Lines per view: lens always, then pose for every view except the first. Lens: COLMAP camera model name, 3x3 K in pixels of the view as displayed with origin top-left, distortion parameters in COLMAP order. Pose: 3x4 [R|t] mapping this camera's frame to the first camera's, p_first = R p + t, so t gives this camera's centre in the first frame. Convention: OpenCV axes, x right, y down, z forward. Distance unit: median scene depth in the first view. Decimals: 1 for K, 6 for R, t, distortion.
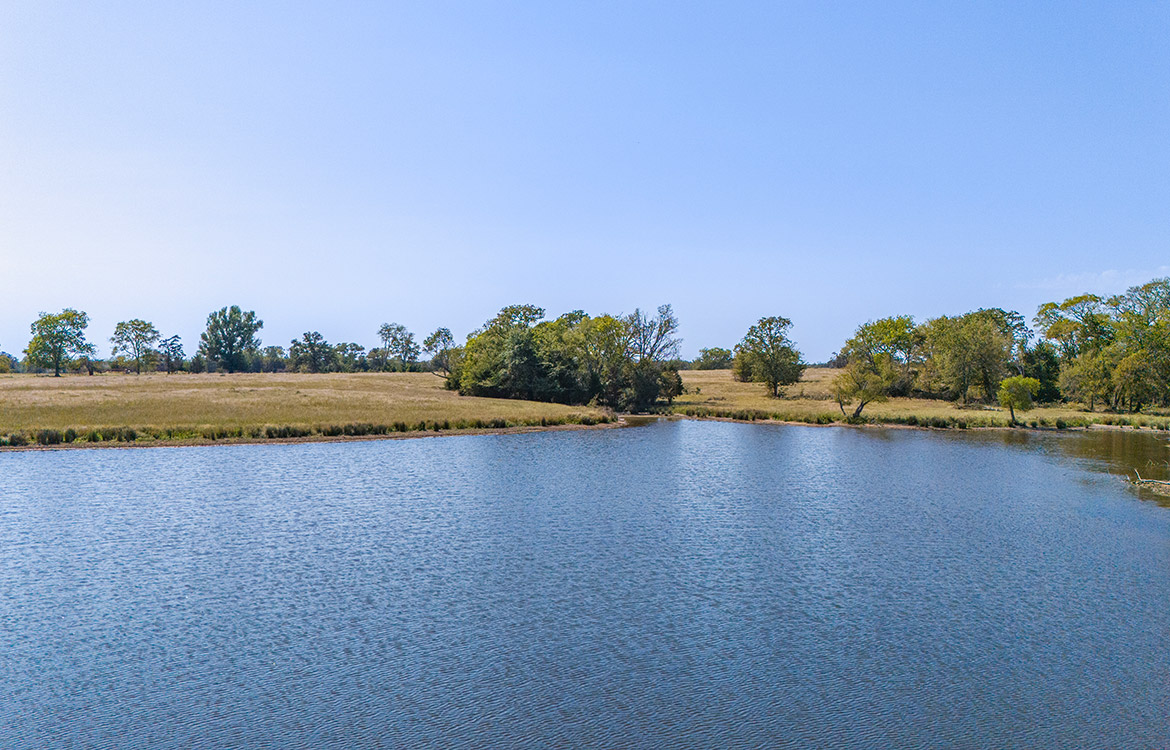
lens RADIAL K [[983.9, 0, 581.5], [0, 983.9, 374.1], [0, 0, 1]] dist [0.104035, -0.146575]
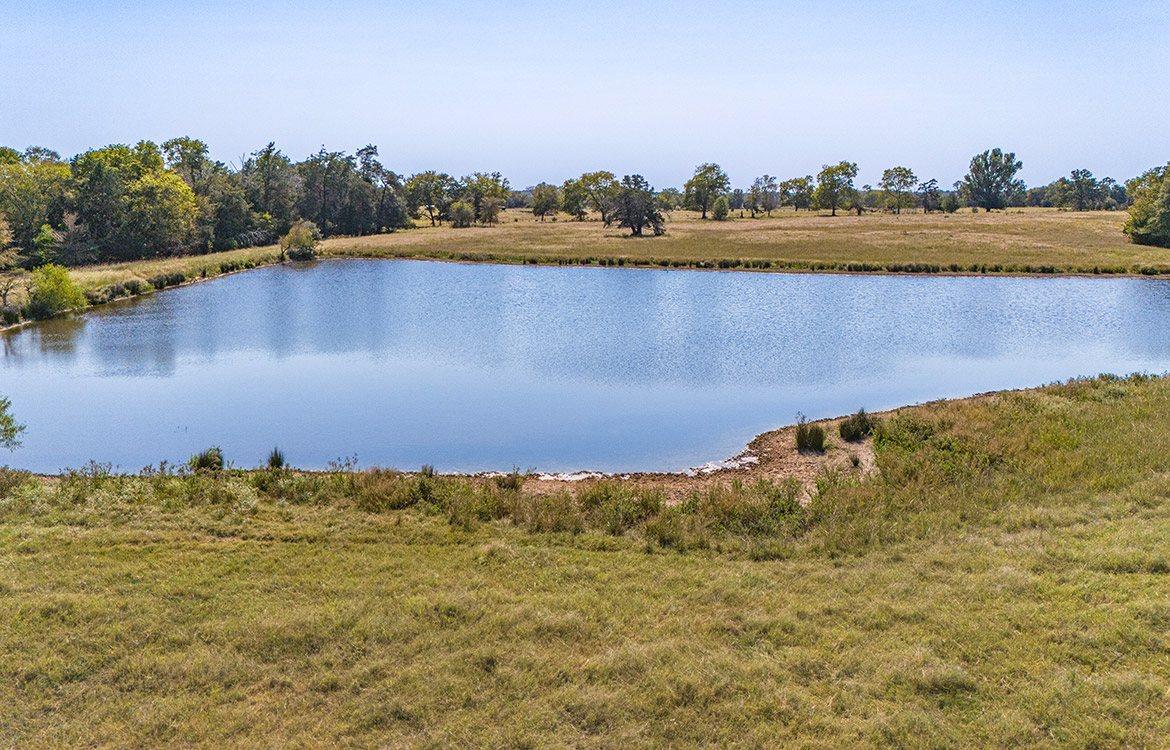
lens RADIAL K [[983.9, 0, 581.5], [0, 983.9, 374.1], [0, 0, 1]] dist [0.104035, -0.146575]
pose [[0.687967, 0.128386, -0.714296, 0.285959], [-0.004846, 0.985019, 0.172378, -0.022239], [0.725726, -0.115129, 0.678283, -0.189635]]
